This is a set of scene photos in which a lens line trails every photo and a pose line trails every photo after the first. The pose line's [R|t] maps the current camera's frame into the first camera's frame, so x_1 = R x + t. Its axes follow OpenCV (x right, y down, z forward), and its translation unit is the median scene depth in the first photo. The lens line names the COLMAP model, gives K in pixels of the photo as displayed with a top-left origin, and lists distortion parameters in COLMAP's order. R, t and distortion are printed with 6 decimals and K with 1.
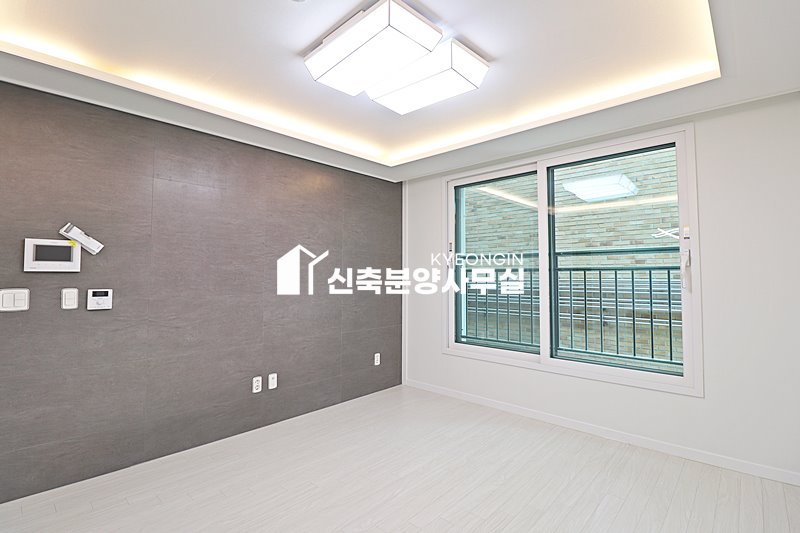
lens RADIAL K [[370.1, 0, 392.6], [0, 370.1, 254.1], [0, 0, 1]] dist [-0.009669, -0.006679]
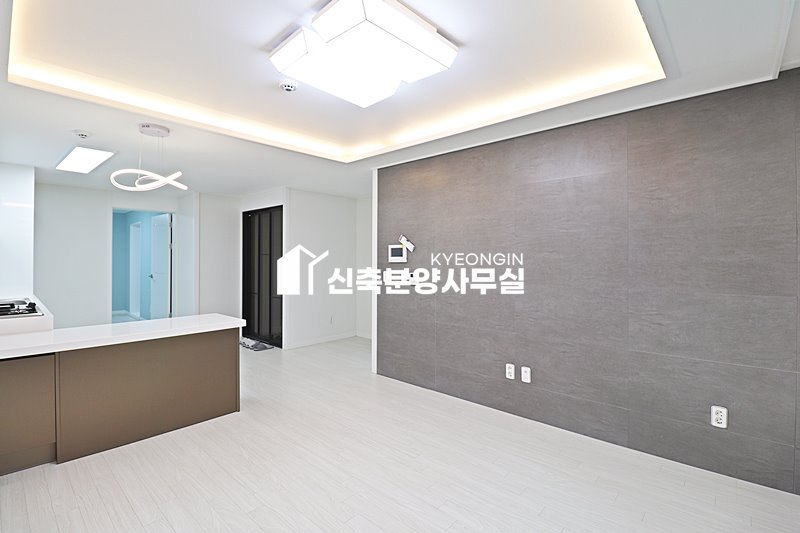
lens RADIAL K [[370.1, 0, 403.3], [0, 370.1, 263.3], [0, 0, 1]] dist [-0.009669, -0.006679]
pose [[0.034822, -0.003792, -0.999386, 0.633790], [0.044706, 0.998998, -0.002233, 0.039869], [0.998393, -0.044601, 0.034956, 0.656842]]
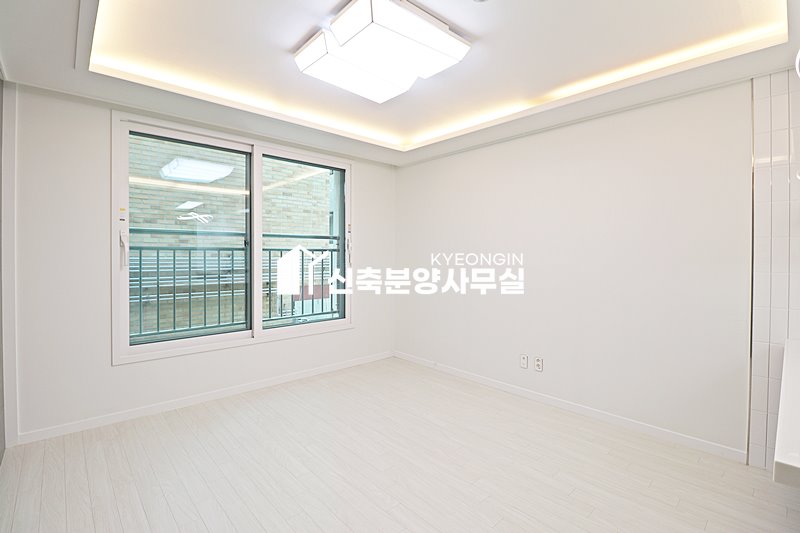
lens RADIAL K [[370.1, 0, 399.3], [0, 370.1, 261.4], [0, 0, 1]] dist [-0.009669, -0.006679]
pose [[0.063642, -0.023299, 0.997701, -0.649361], [-0.055816, 0.998080, 0.026868, 0.027248], [-0.996411, -0.057397, 0.062220, 0.534627]]
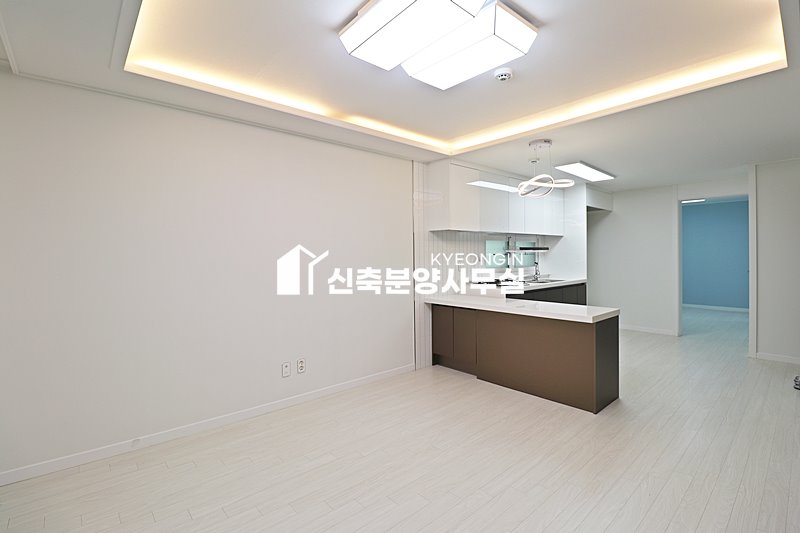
lens RADIAL K [[370.1, 0, 410.2], [0, 370.1, 257.9], [0, 0, 1]] dist [-0.009669, -0.006679]
pose [[-0.998173, 0.001562, 0.060394, 0.027848], [-0.001114, 0.999020, -0.044239, 0.064699], [-0.060404, -0.044225, -0.997194, 1.216582]]
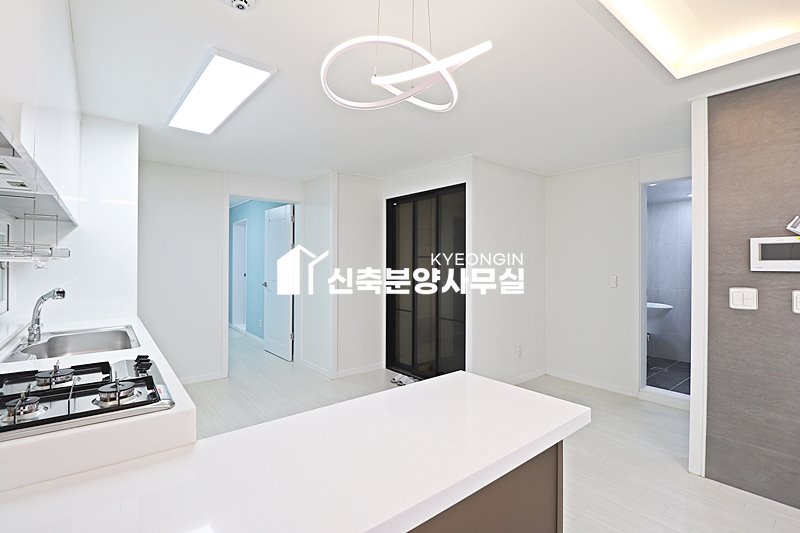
lens RADIAL K [[370.1, 0, 386.3], [0, 370.1, 267.3], [0, 0, 1]] dist [-0.009669, -0.006679]
pose [[-0.133542, -0.004429, -0.991033, 0.078866], [0.041114, 0.999104, -0.010005, 0.003862], [0.990190, -0.042081, -0.133240, 0.088320]]
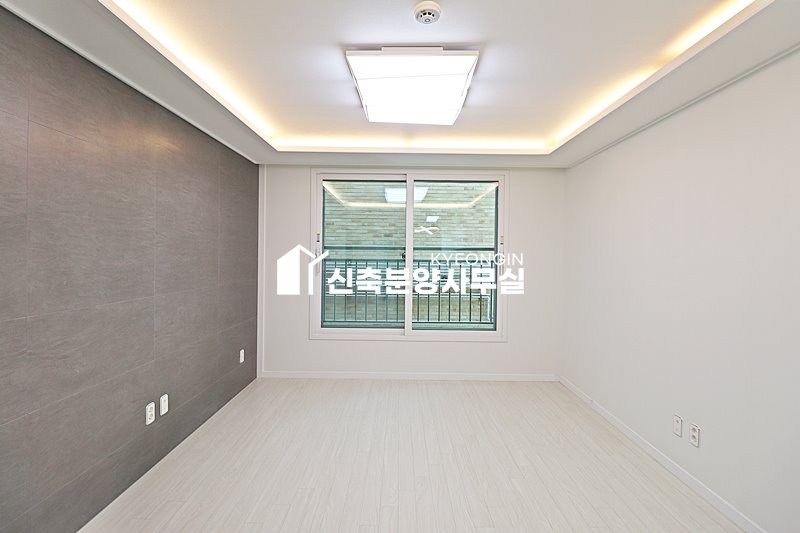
lens RADIAL K [[370.1, 0, 399.4], [0, 370.1, 259.0], [0, 0, 1]] dist [-0.009669, -0.006679]
pose [[0.724244, -0.003869, 0.689532, -0.500142], [-0.044933, 0.997594, 0.052792, -0.030822], [-0.688078, -0.069217, 0.722328, 0.106643]]
